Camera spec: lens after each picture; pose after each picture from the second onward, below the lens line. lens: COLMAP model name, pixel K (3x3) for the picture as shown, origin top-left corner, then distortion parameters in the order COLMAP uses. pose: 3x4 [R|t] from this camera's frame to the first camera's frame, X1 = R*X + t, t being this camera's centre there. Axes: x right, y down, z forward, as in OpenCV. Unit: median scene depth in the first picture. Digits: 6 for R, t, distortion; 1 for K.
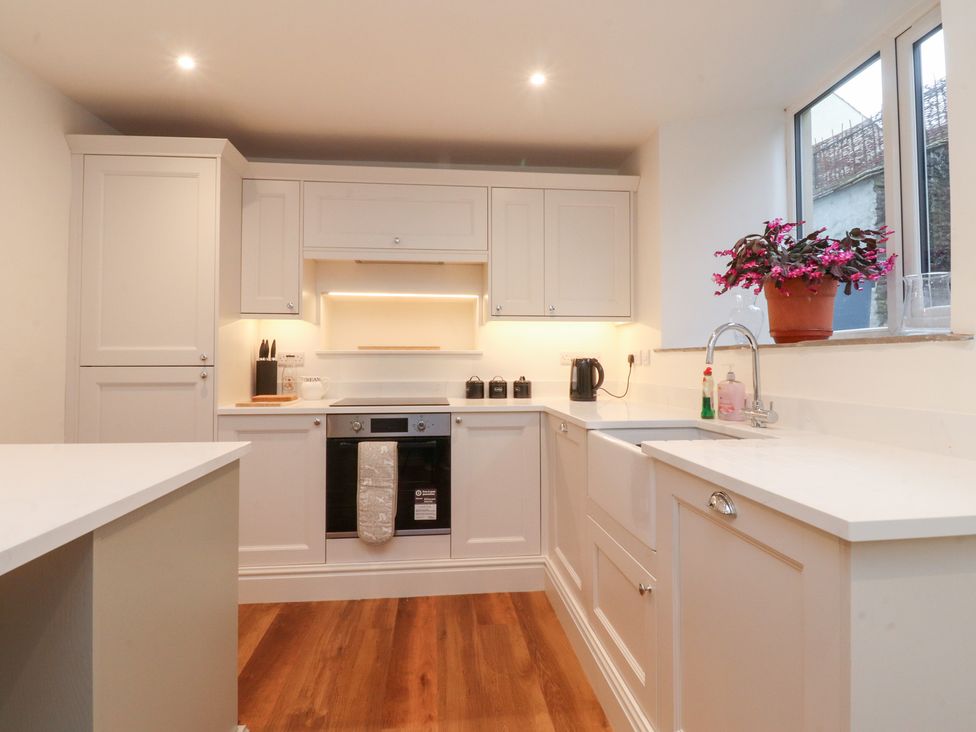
lens RADIAL K [[521.5, 0, 486.5], [0, 521.5, 352.1], [0, 0, 1]] dist [-0.008967, -0.005137]
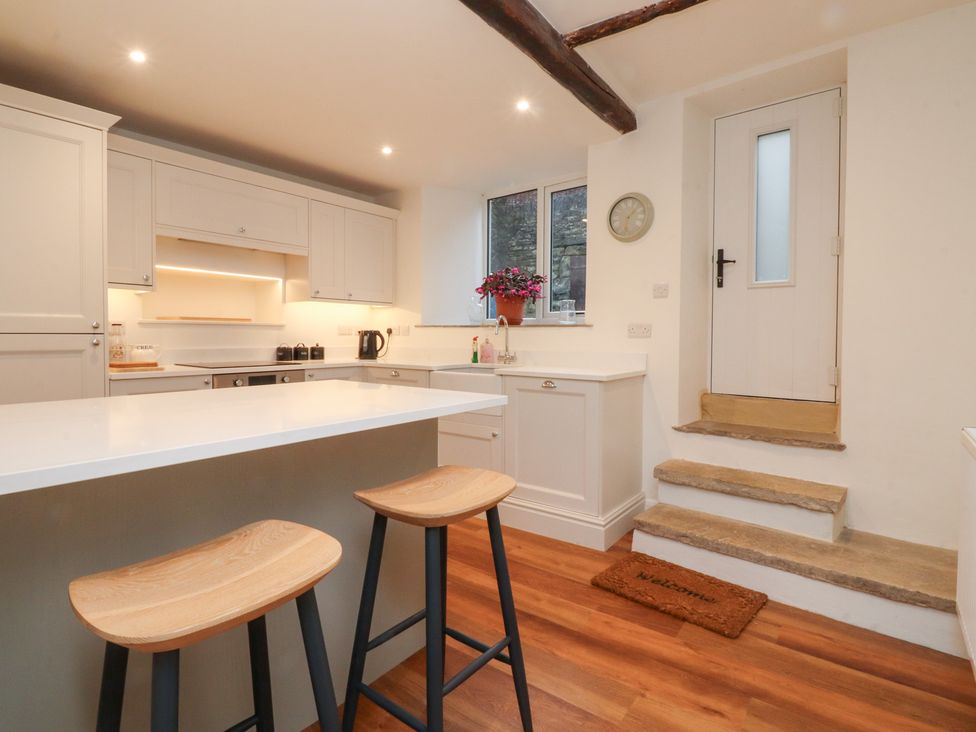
lens RADIAL K [[504.0, 0, 492.1], [0, 504.0, 351.9], [0, 0, 1]] dist [-0.021767, -0.000035]
pose [[0.678478, -0.018397, 0.734391, -0.716554], [-0.021850, 0.998739, 0.045205, 0.000866], [-0.734296, -0.046717, 0.677220, -0.247687]]
